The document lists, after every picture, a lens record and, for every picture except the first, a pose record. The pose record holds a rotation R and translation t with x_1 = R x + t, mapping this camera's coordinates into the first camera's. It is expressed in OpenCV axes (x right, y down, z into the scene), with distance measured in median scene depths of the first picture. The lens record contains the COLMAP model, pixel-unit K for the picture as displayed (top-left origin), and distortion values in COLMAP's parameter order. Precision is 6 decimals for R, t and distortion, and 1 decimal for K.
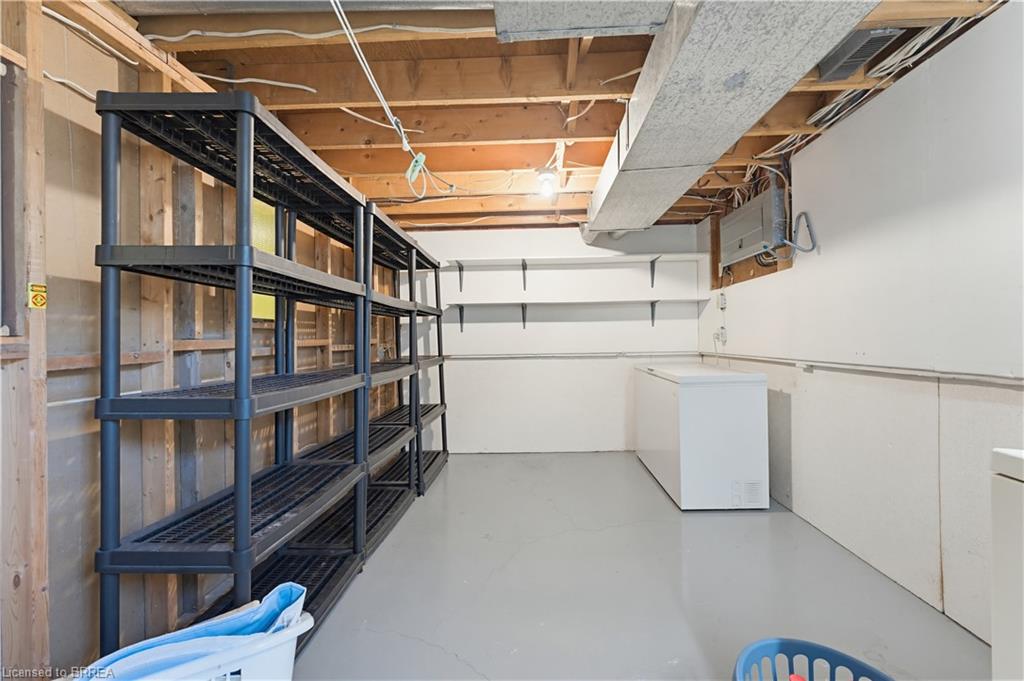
lens RADIAL K [[417.2, 0, 510.9], [0, 417.2, 335.6], [0, 0, 1]] dist [-0.016937, -0.000030]
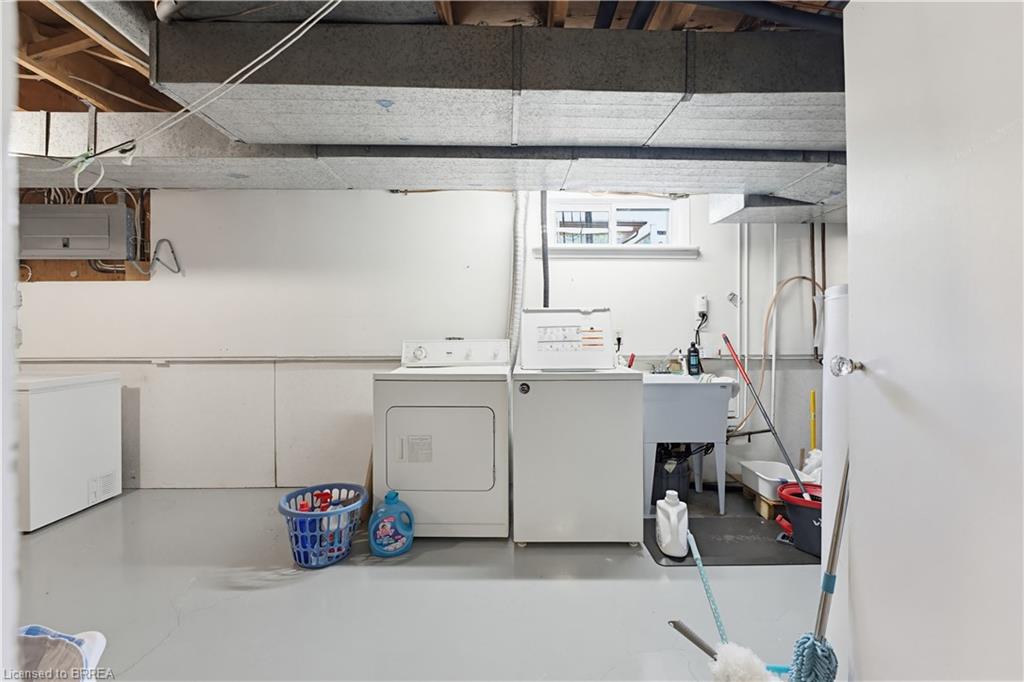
lens RADIAL K [[410.1, 0, 510.6], [0, 410.1, 335.5], [0, 0, 1]] dist [0.001223, -0.000216]
pose [[-0.055602, 0.005775, 0.998436, -0.538264], [-0.002184, 0.999980, -0.005906, -0.001579], [-0.998451, -0.002509, -0.055589, 0.021425]]
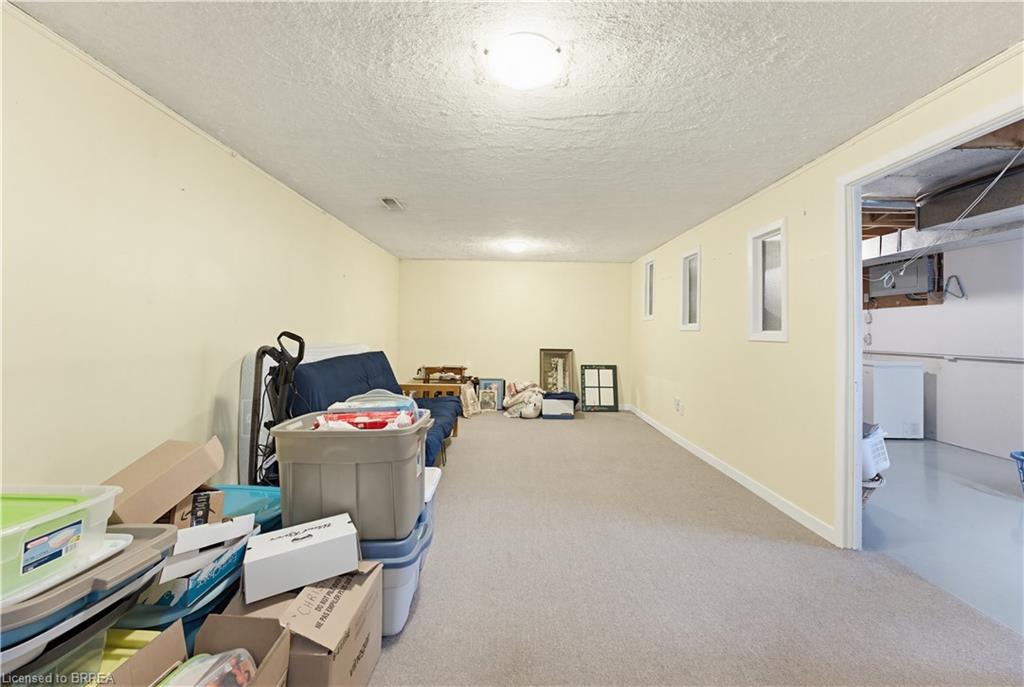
lens RADIAL K [[410.1, 0, 514.2], [0, 410.1, 335.1], [0, 0, 1]] dist [0.001223, -0.000216]
pose [[0.999558, 0.008830, 0.028391, -1.196531], [-0.009002, 0.999942, 0.005946, -0.021626], [-0.028337, -0.006199, 0.999579, -0.716513]]
